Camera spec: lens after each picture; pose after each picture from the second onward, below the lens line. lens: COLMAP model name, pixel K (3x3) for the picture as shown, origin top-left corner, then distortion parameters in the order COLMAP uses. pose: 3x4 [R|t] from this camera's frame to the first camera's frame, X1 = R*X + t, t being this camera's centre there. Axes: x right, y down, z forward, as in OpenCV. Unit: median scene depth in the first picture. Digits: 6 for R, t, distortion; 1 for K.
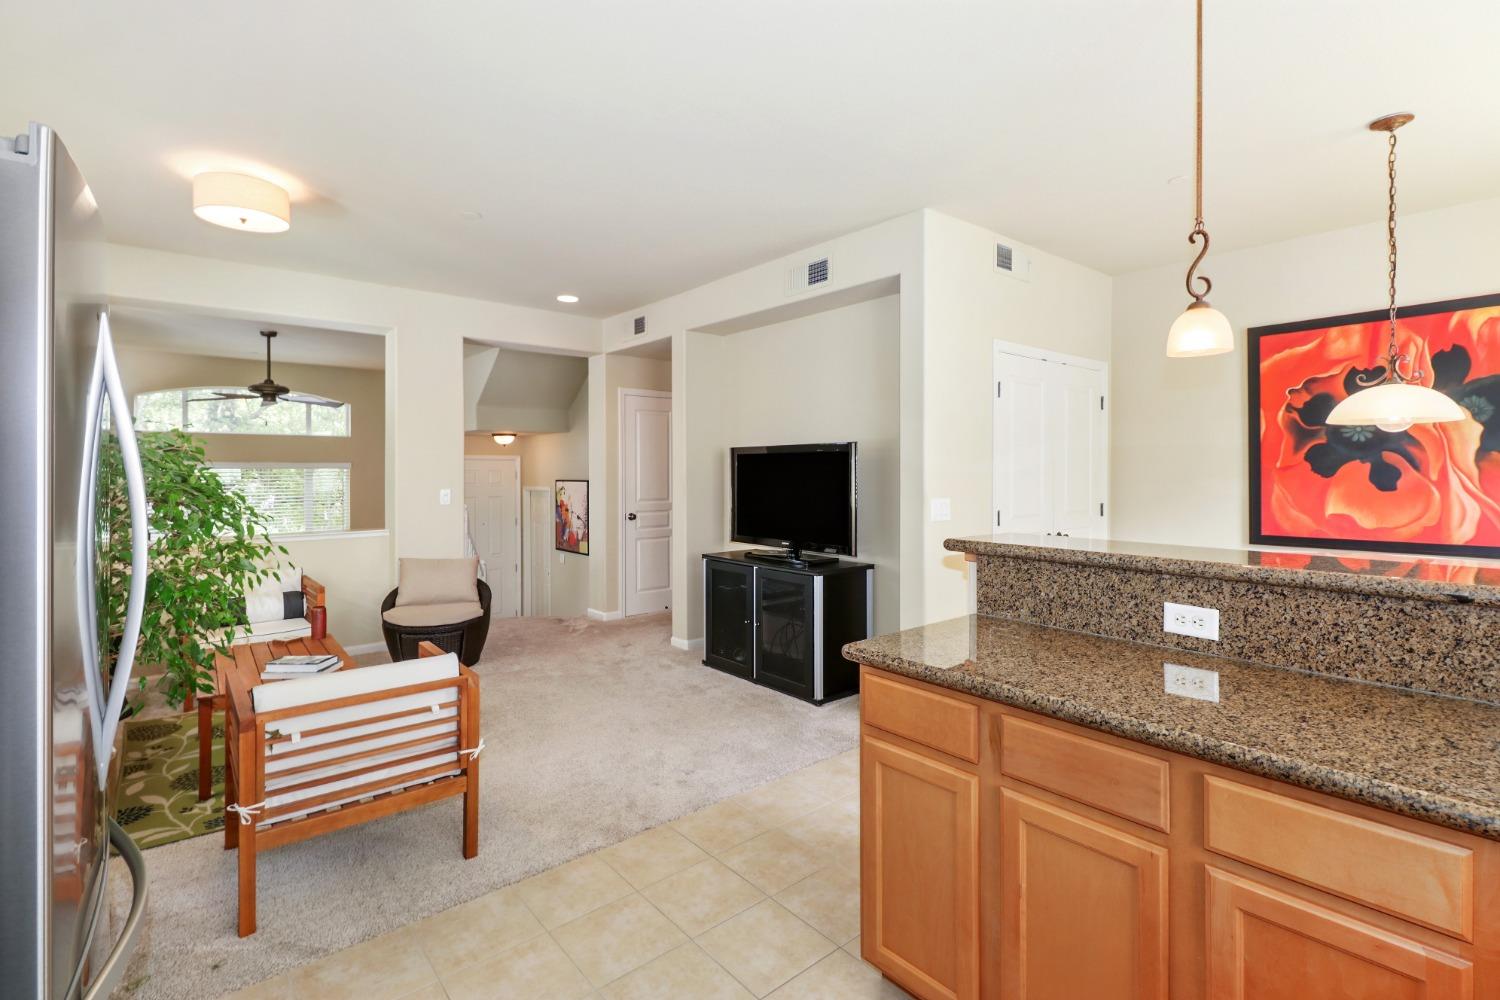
lens RADIAL K [[690.8, 0, 748.5], [0, 690.8, 473.4], [0, 0, 1]] dist [0.027665, -0.015012]
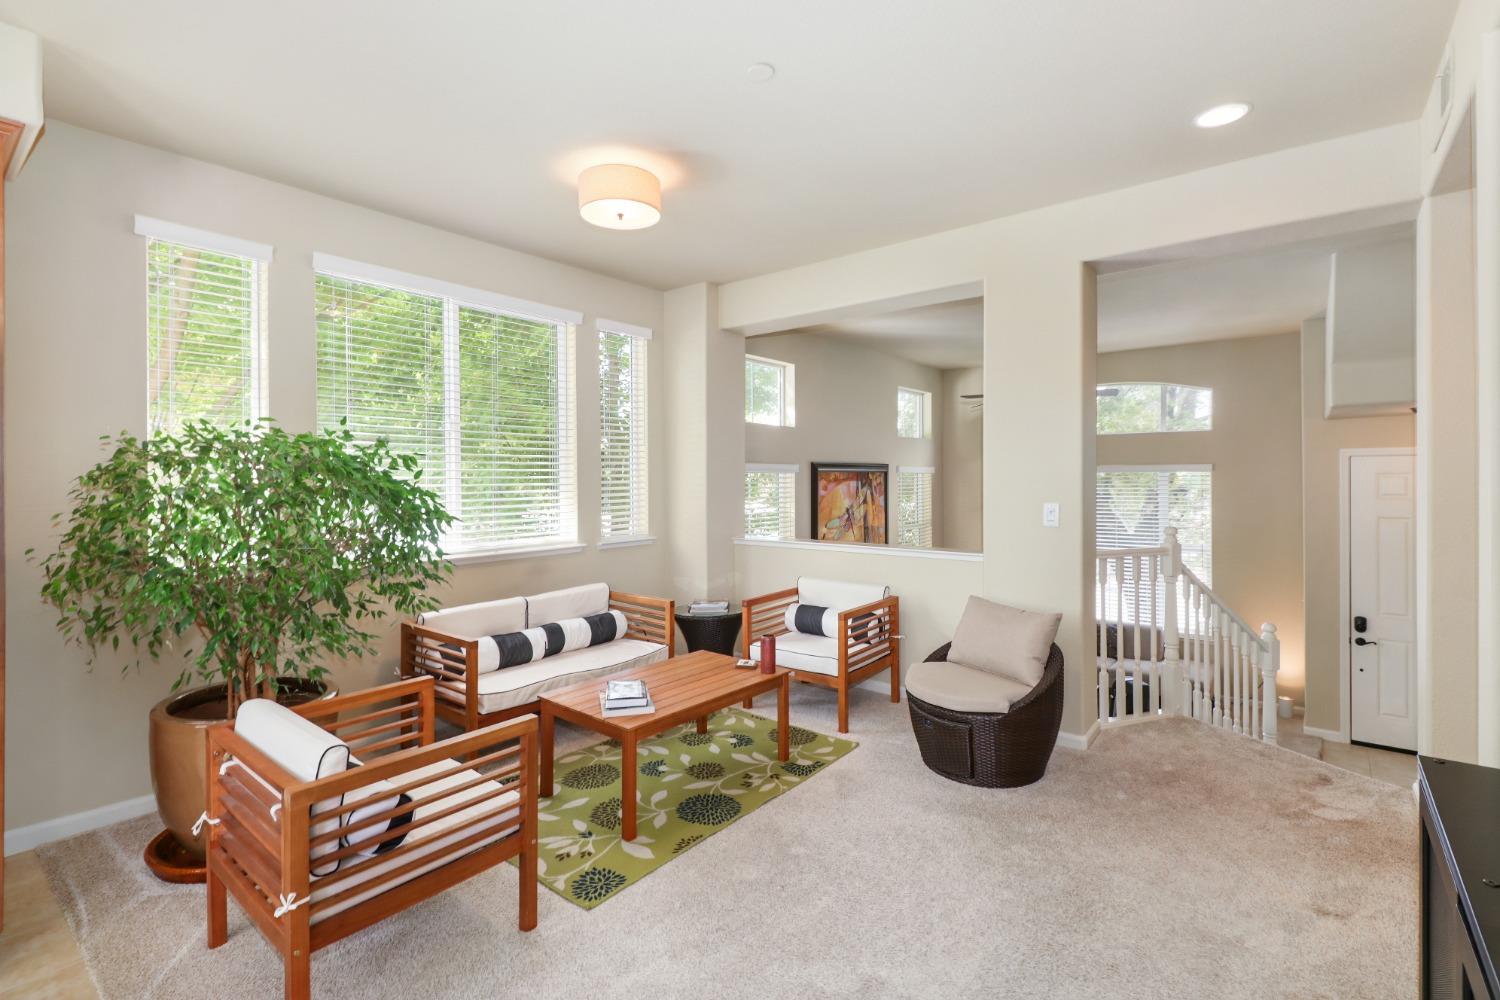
lens RADIAL K [[694.4, 0, 748.6], [0, 694.4, 473.0], [0, 0, 1]] dist [0.024373, -0.014713]
pose [[0.192529, -0.003682, -0.981284, 0.201624], [-0.001544, 0.999991, -0.004055, -0.002639], [0.981290, 0.002296, 0.192521, 0.769368]]
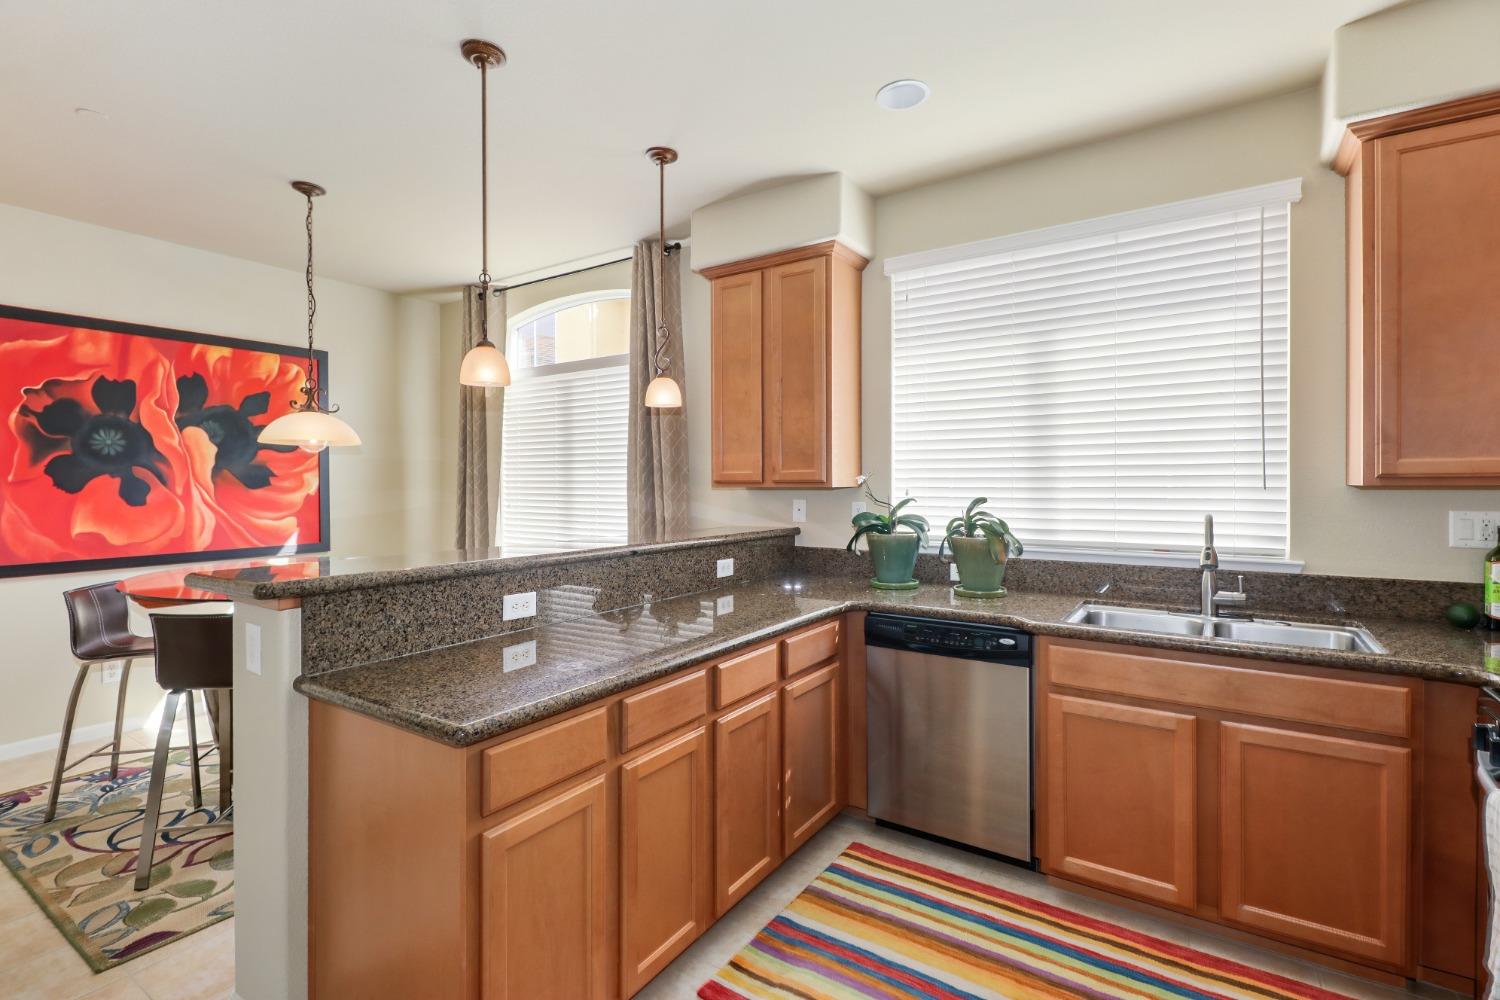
lens RADIAL K [[701.0, 0, 755.7], [0, 701.0, 486.2], [0, 0, 1]] dist [0.010669, -0.001113]
pose [[-0.284877, 0.001187, 0.958563, -0.285222], [0.005563, 0.999984, 0.000414, 0.001219], [-0.958548, 0.005450, -0.284879, 0.408077]]
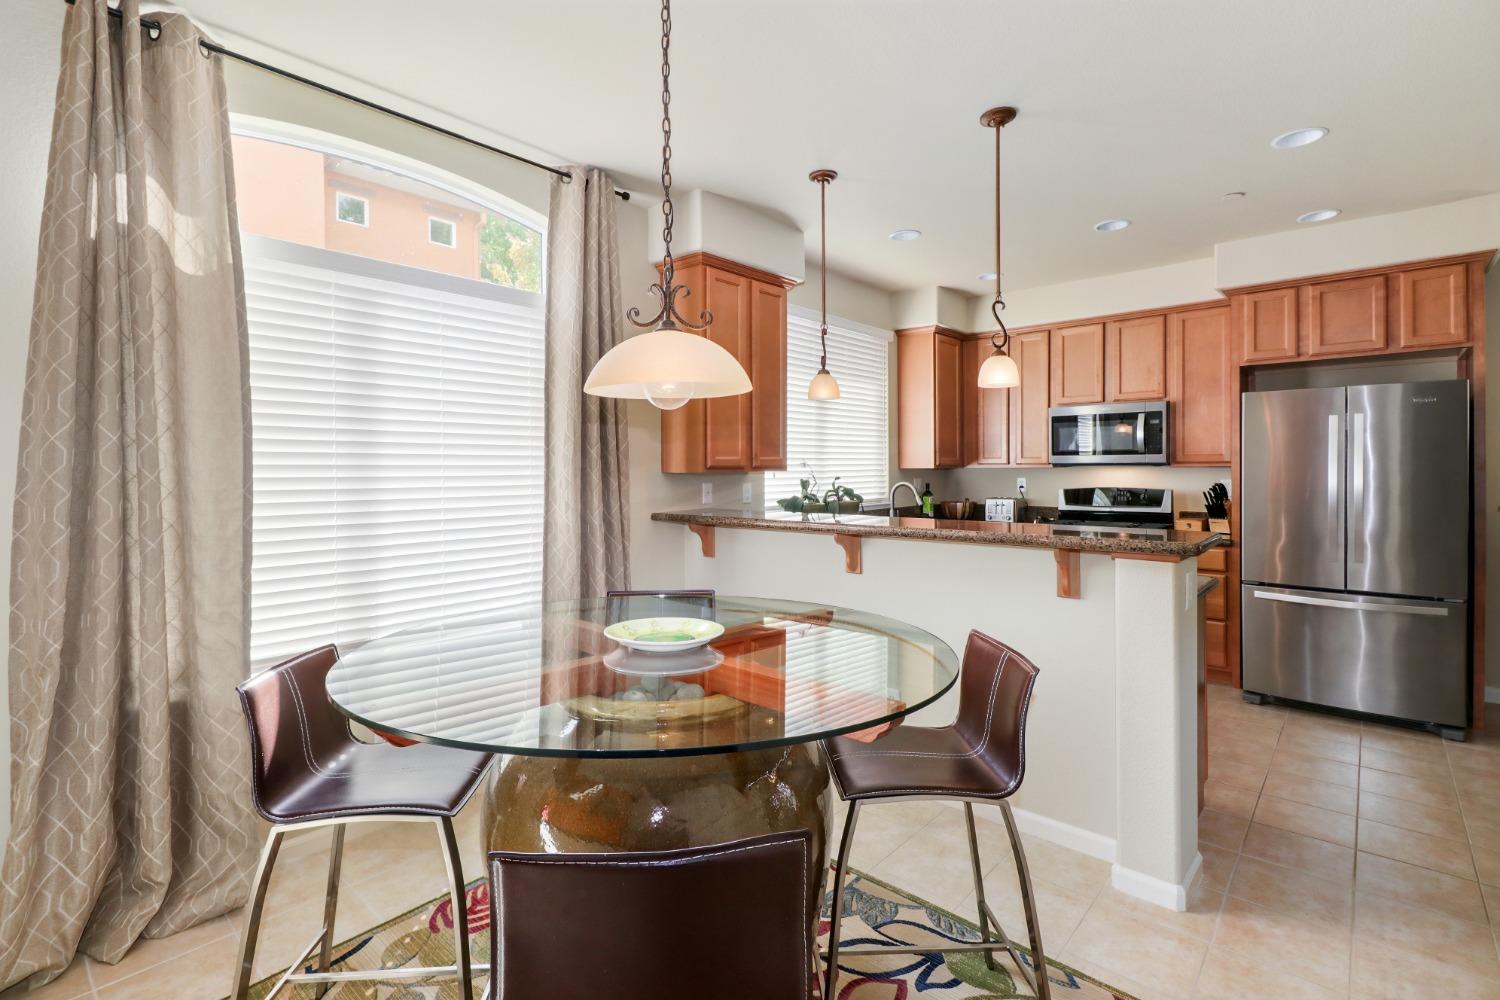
lens RADIAL K [[694.4, 0, 748.6], [0, 694.4, 473.0], [0, 0, 1]] dist [0.024373, -0.014713]
pose [[-0.989786, 0.009026, -0.142276, 0.615600], [0.007860, 0.999931, 0.008760, -0.002097], [0.142345, 0.007552, -0.989788, 1.067266]]
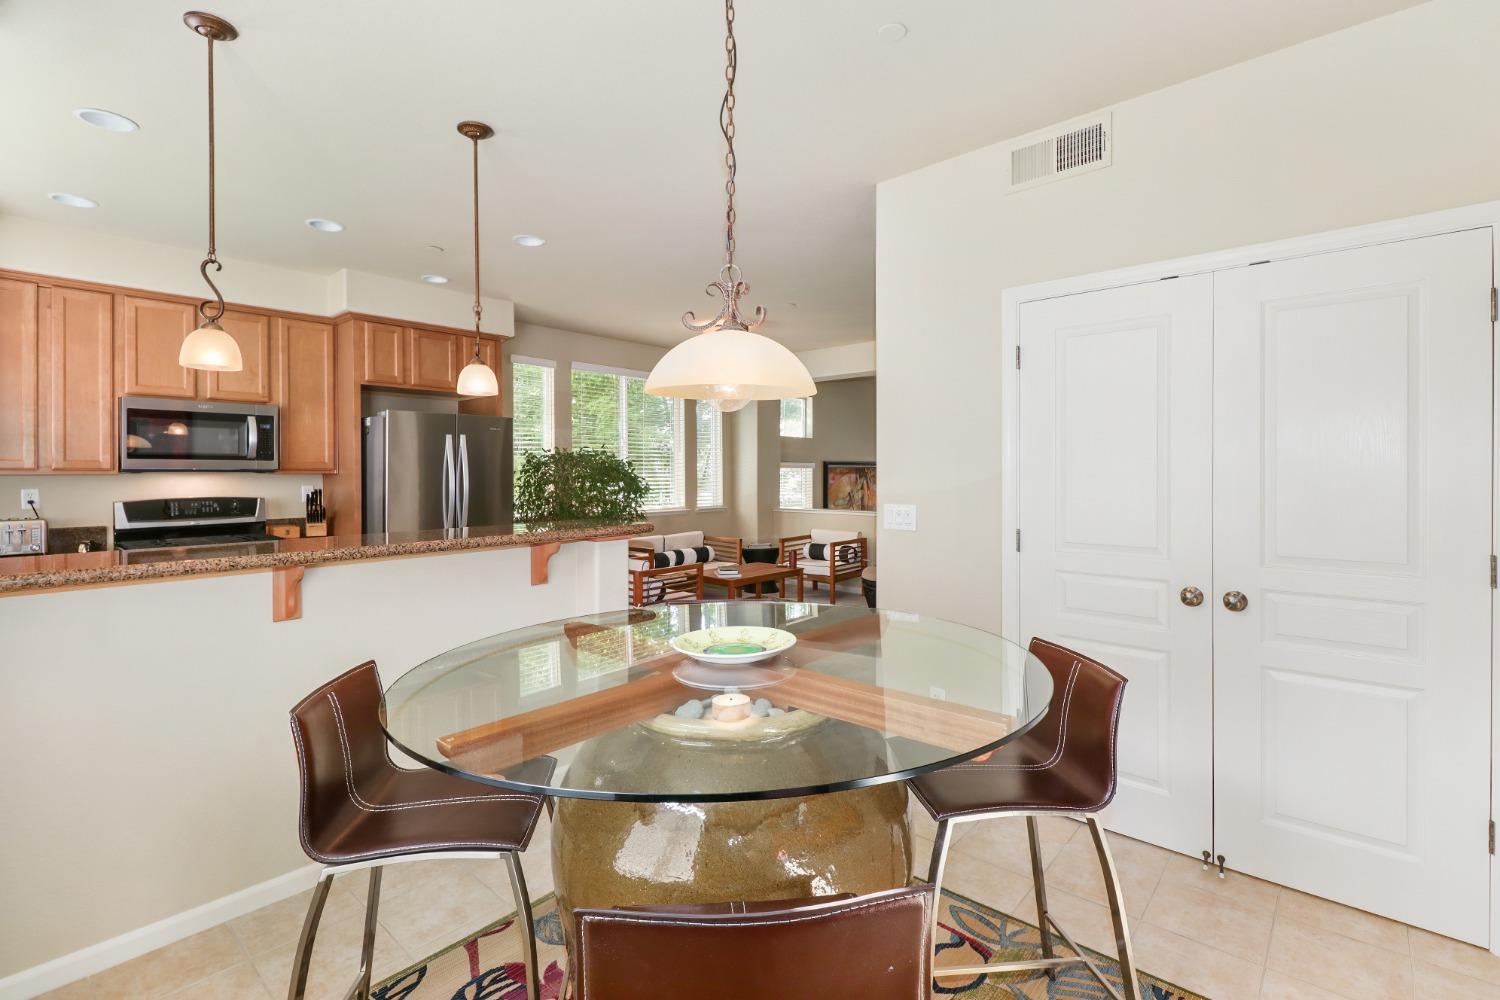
lens RADIAL K [[694.4, 0, 748.6], [0, 694.4, 473.0], [0, 0, 1]] dist [0.024373, -0.014713]
pose [[0.150150, 0.003938, -0.988655, 0.986676], [-0.001059, 0.999992, 0.003822, -0.002714], [0.988663, 0.000473, 0.150153, 0.604611]]
